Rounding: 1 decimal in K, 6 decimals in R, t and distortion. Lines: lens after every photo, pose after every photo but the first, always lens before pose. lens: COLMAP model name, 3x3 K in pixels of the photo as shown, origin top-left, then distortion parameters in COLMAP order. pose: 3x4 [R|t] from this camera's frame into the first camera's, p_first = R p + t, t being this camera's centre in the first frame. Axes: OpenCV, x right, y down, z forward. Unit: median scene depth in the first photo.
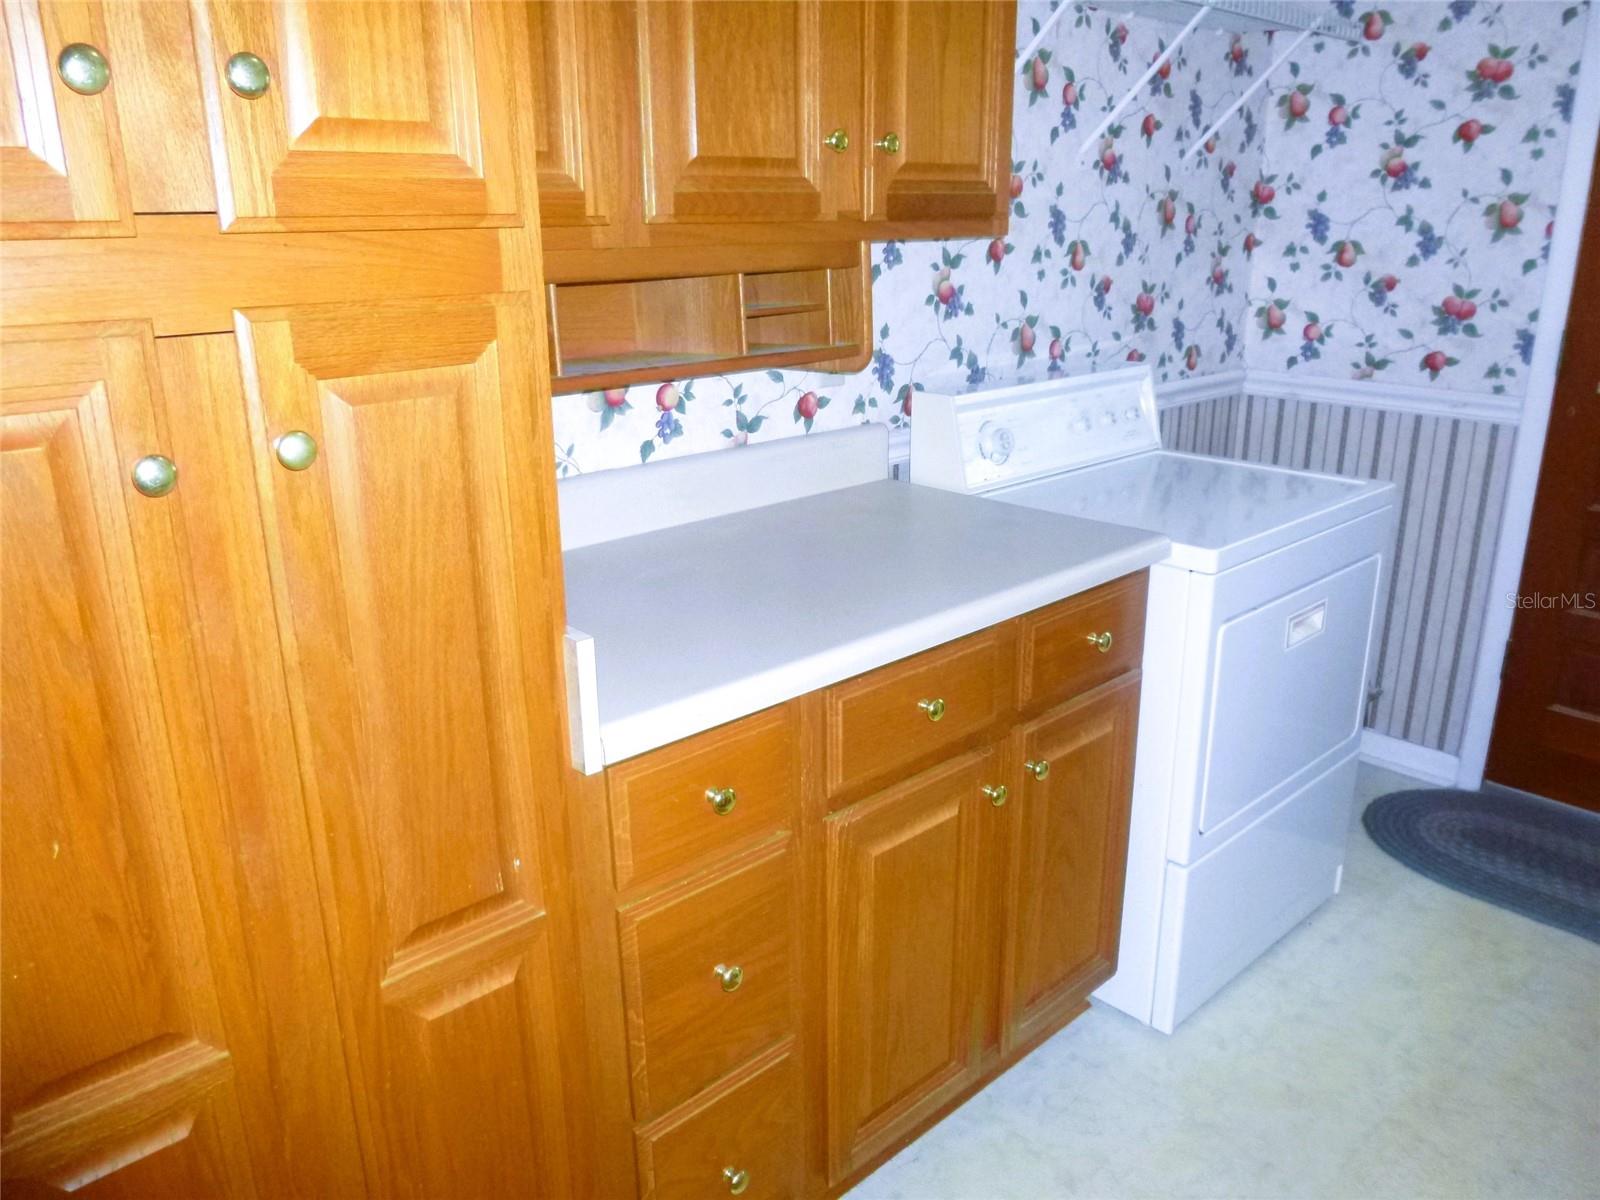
lens RADIAL K [[1194.9, 0, 798.5], [0, 1194.9, 609.2], [0, 0, 1]] dist [-0.060346, 0.033475]
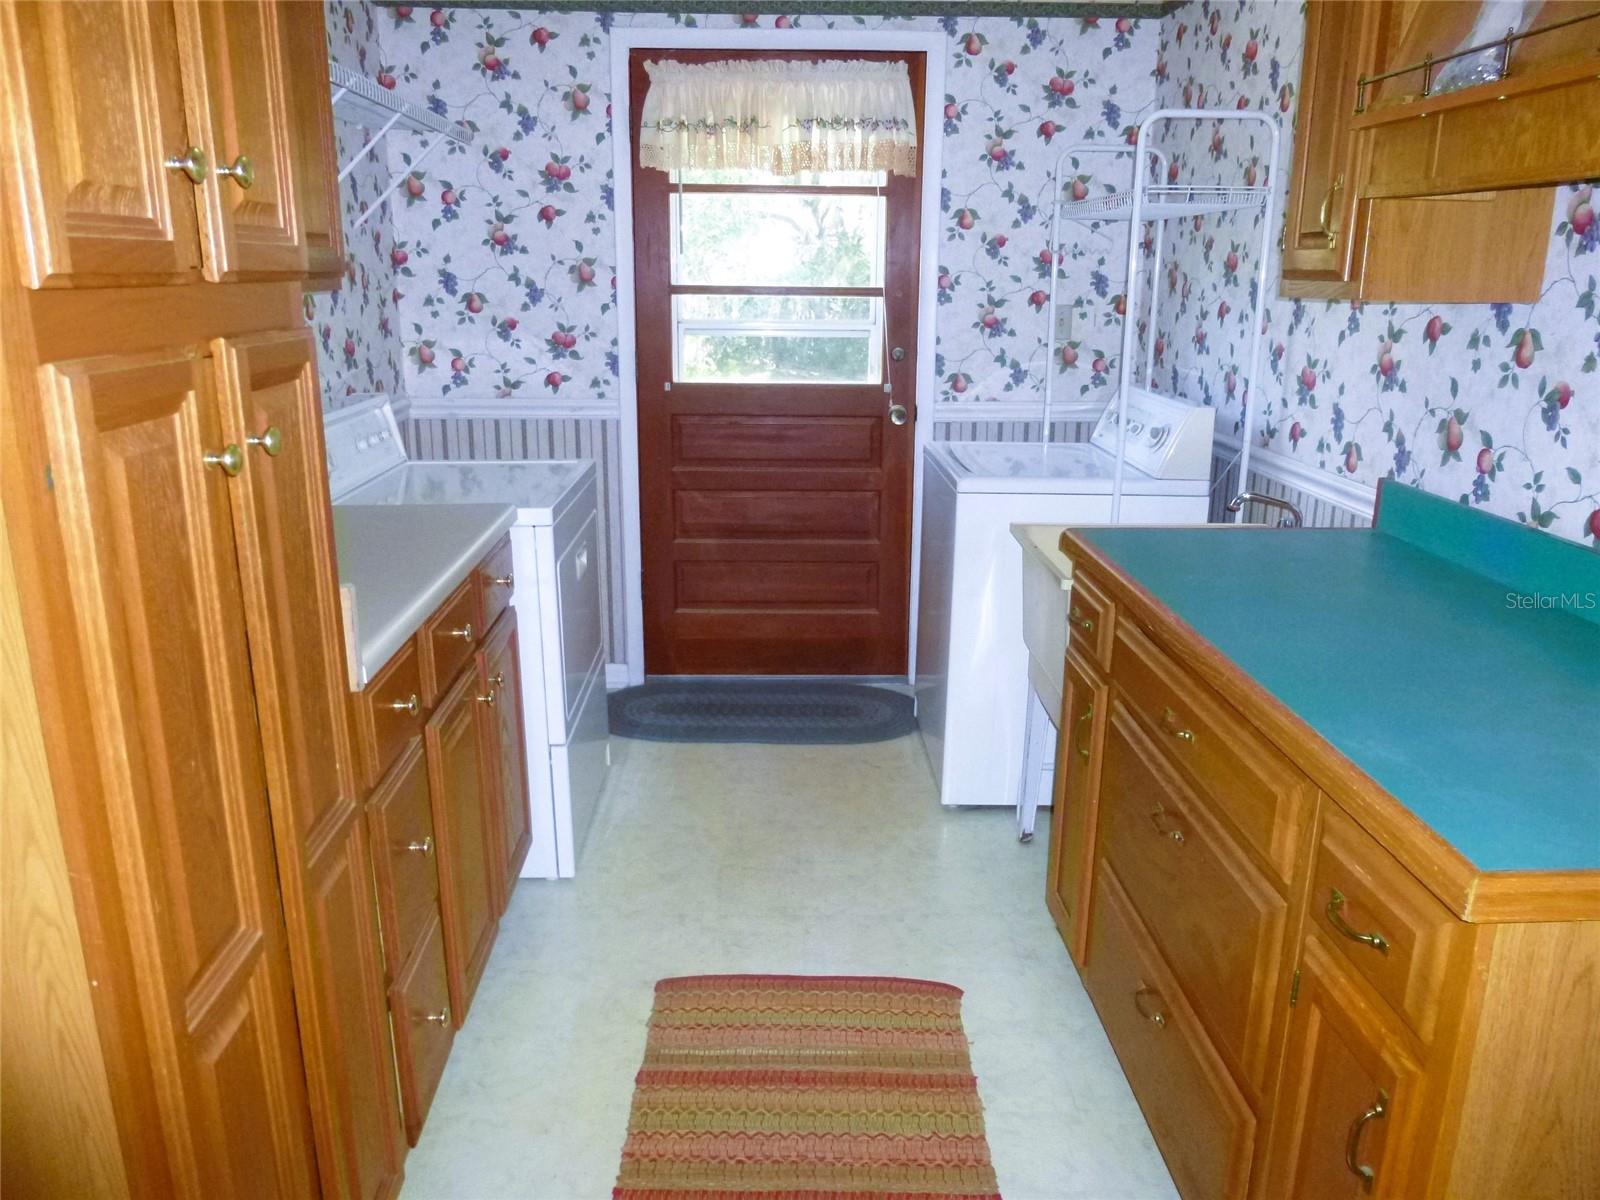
lens RADIAL K [[1194.9, 0, 798.7], [0, 1194.9, 594.8], [0, 0, 1]] dist [-0.060346, 0.033475]
pose [[0.658589, -0.184877, 0.729439, -0.316694], [0.225307, 0.973327, 0.043268, 0.034831], [-0.717982, 0.135851, 0.682676, -0.103643]]
